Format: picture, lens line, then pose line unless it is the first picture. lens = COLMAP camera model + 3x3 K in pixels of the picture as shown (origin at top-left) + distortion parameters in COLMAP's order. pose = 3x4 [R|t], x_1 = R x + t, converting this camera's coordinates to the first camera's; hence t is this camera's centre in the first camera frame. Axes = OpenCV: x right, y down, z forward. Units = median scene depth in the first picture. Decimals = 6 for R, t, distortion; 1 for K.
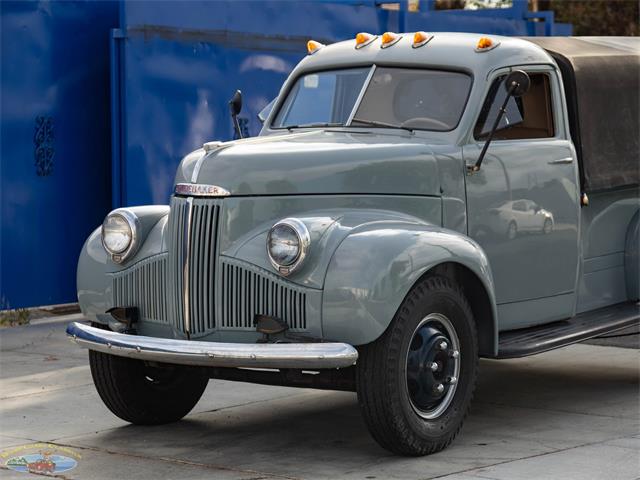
lens RADIAL K [[1926.8, 0, 313.9], [0, 1926.8, 246.6], [0, 0, 1]] dist [0.046732, 0.000000]
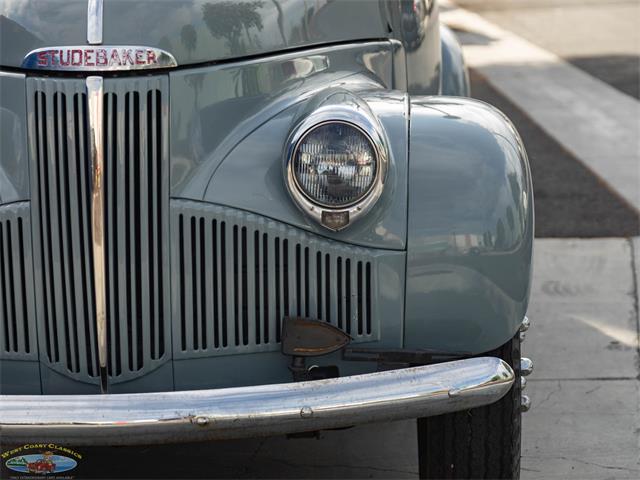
lens RADIAL K [[2066.7, 0, 318.8], [0, 2066.7, 243.2], [0, 0, 1]] dist [0.103034, 0.000000]
pose [[0.818473, -0.112734, 0.563377, -0.282846], [0.065394, 0.992468, 0.103593, -0.031922], [-0.570812, -0.047946, 0.819680, 0.545725]]
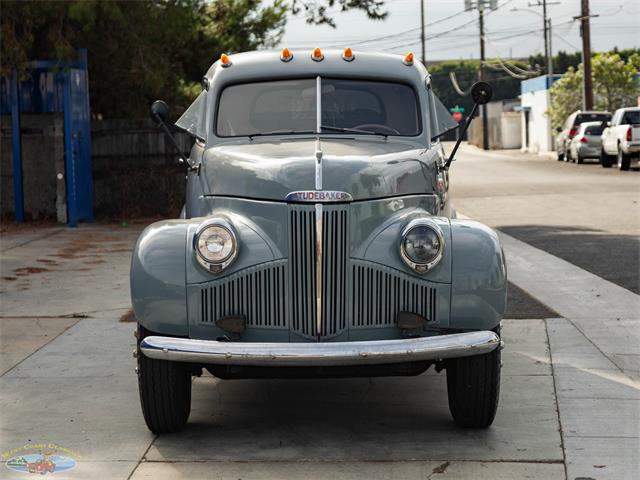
lens RADIAL K [[1568.6, 0, 320.0], [0, 1568.6, 245.5], [0, 0, 1]] dist [0.032298, 0.000000]
pose [[0.812818, -0.057819, 0.579641, -0.524552], [0.052014, 0.998291, 0.026641, -0.024473], [-0.580191, 0.008496, 0.814436, 0.301177]]
